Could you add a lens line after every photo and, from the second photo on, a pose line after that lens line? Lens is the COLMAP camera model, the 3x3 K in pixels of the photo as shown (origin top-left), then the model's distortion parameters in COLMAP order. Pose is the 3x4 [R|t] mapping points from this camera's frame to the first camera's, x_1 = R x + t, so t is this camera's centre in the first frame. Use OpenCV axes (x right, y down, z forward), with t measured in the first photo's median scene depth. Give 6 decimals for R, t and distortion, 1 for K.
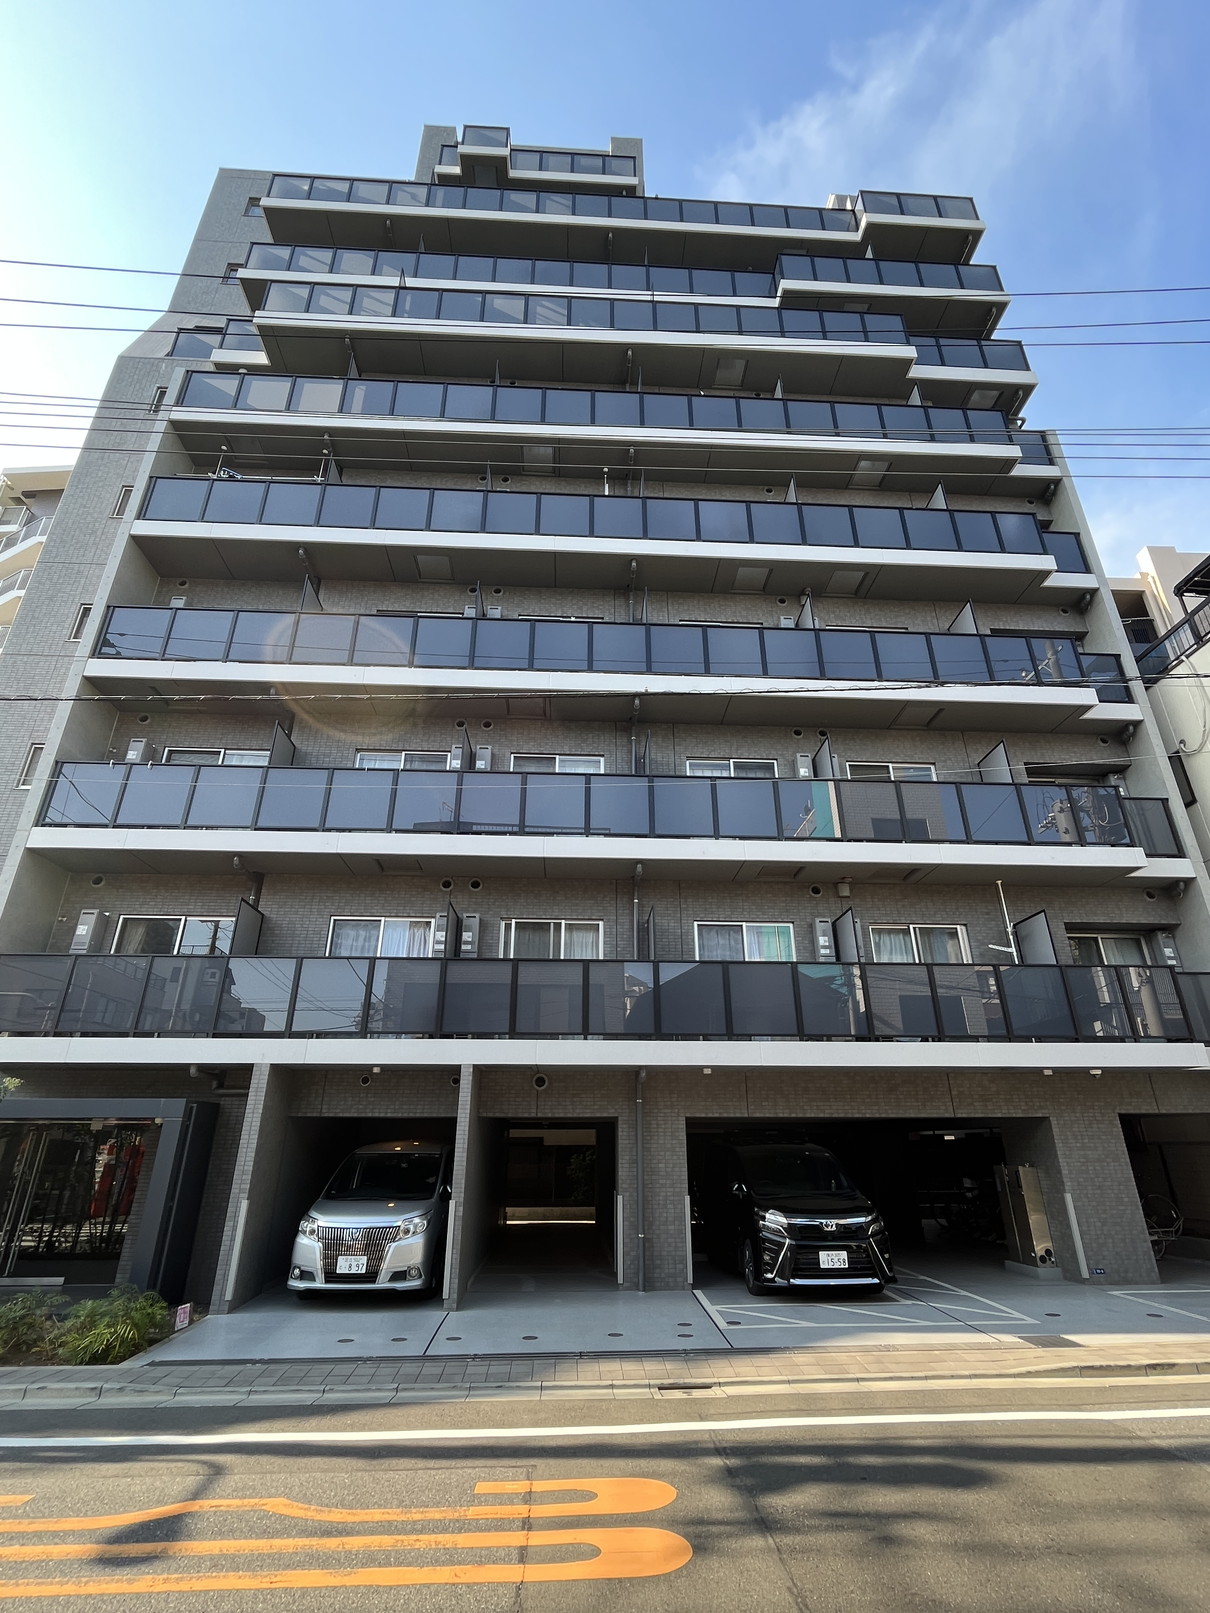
lens RADIAL K [[731.0, 0, 604.6], [0, 731.0, 833.8], [0, 0, 1]] dist [0.003159, 0.000571]
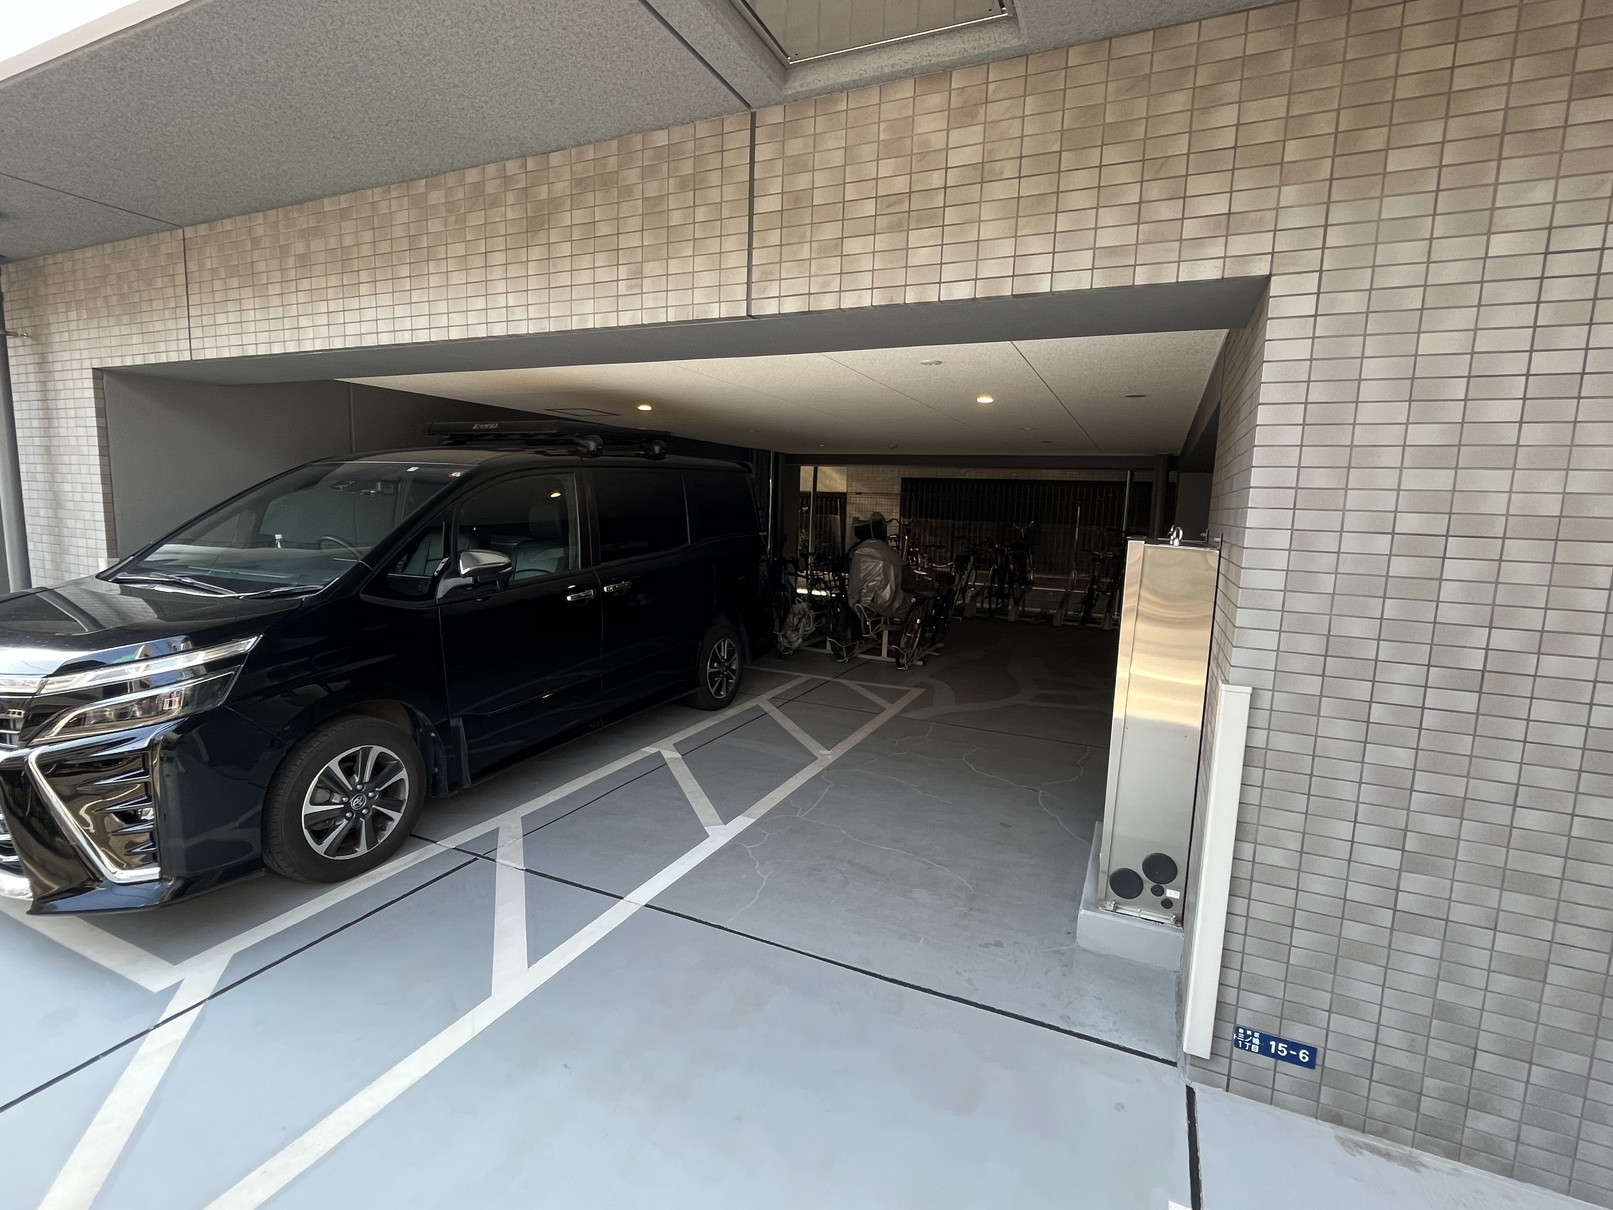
lens RADIAL K [[786.3, 0, 802.1], [0, 786.3, 601.4], [0, 0, 1]] dist [-0.001596, -0.000237]
pose [[0.874381, 0.092167, -0.476406, 0.546636], [0.155816, 0.876470, 0.455545, 0.319056], [0.459542, -0.472552, 0.752008, 0.707113]]
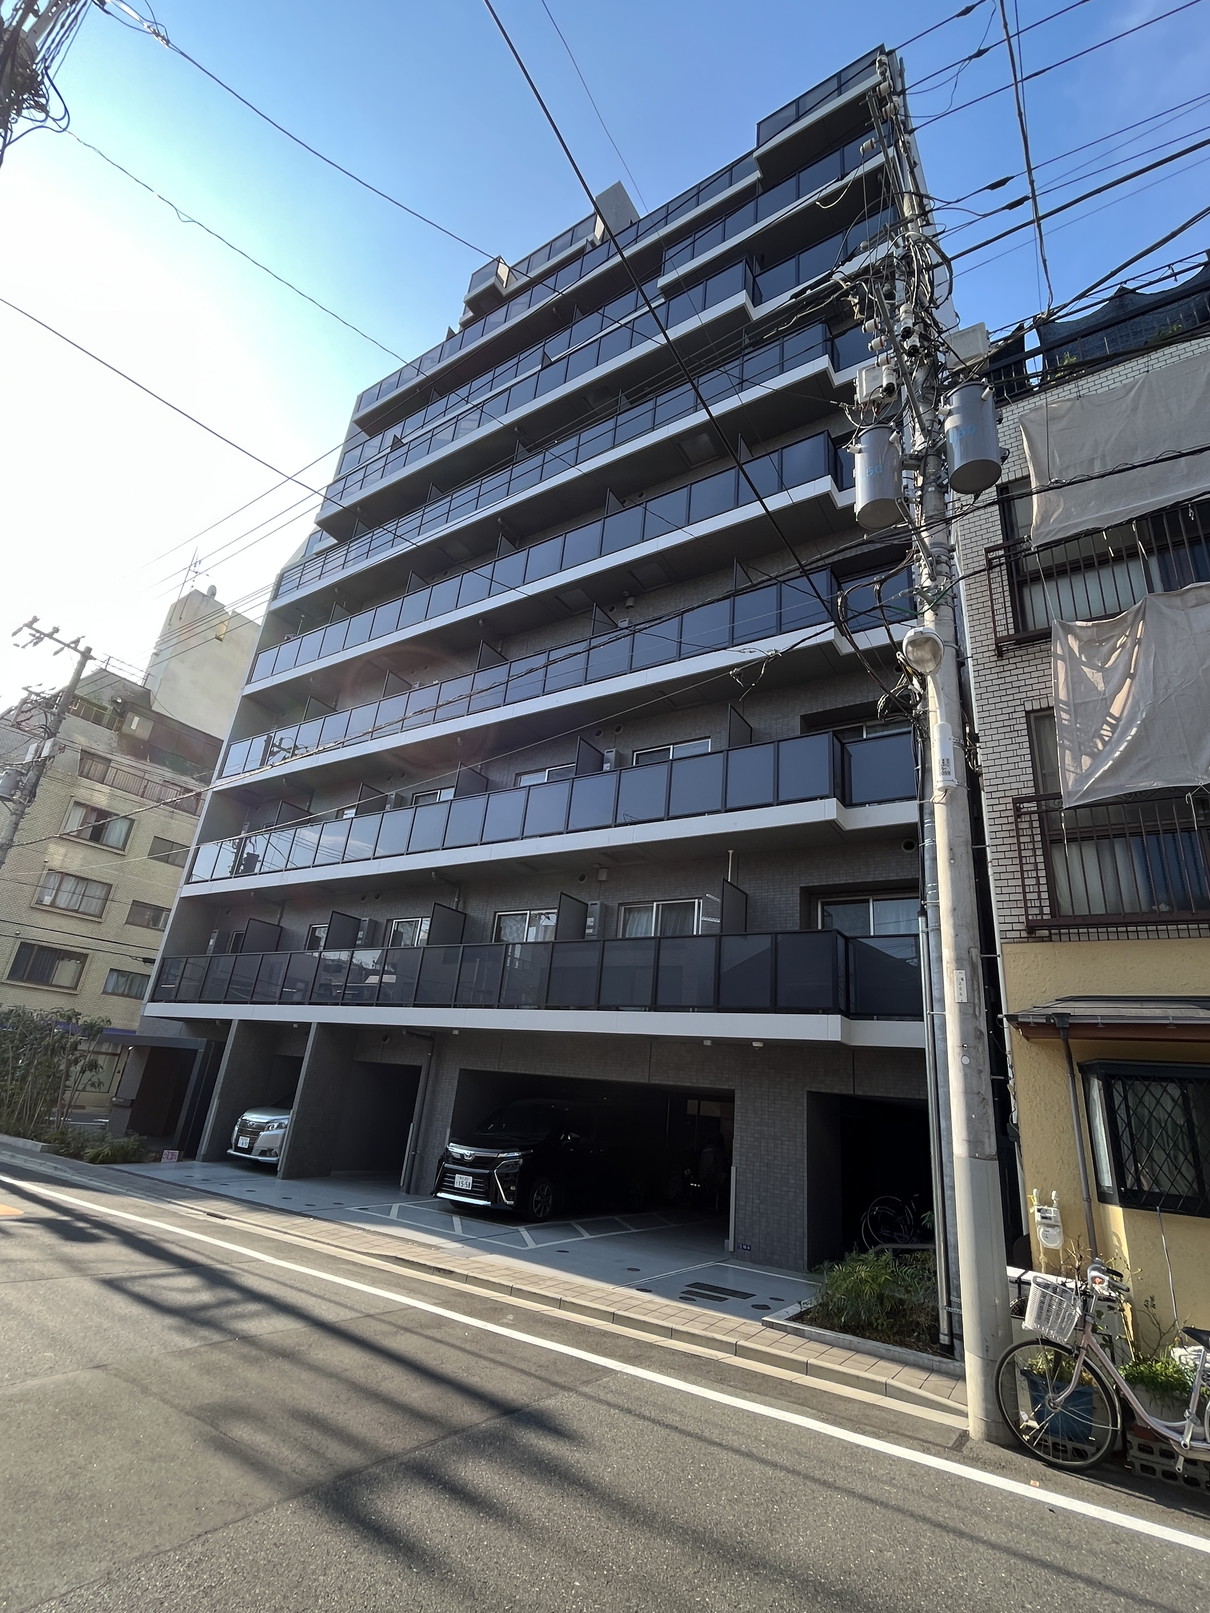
lens RADIAL K [[786.3, 0, 609.9], [0, 786.3, 772.7], [0, 0, 1]] dist [-0.001596, -0.000237]
pose [[0.795946, -0.167803, -0.581646, 1.047536], [0.150909, 0.985482, -0.077798, 0.020707], [0.586256, -0.025853, 0.809713, 0.048817]]
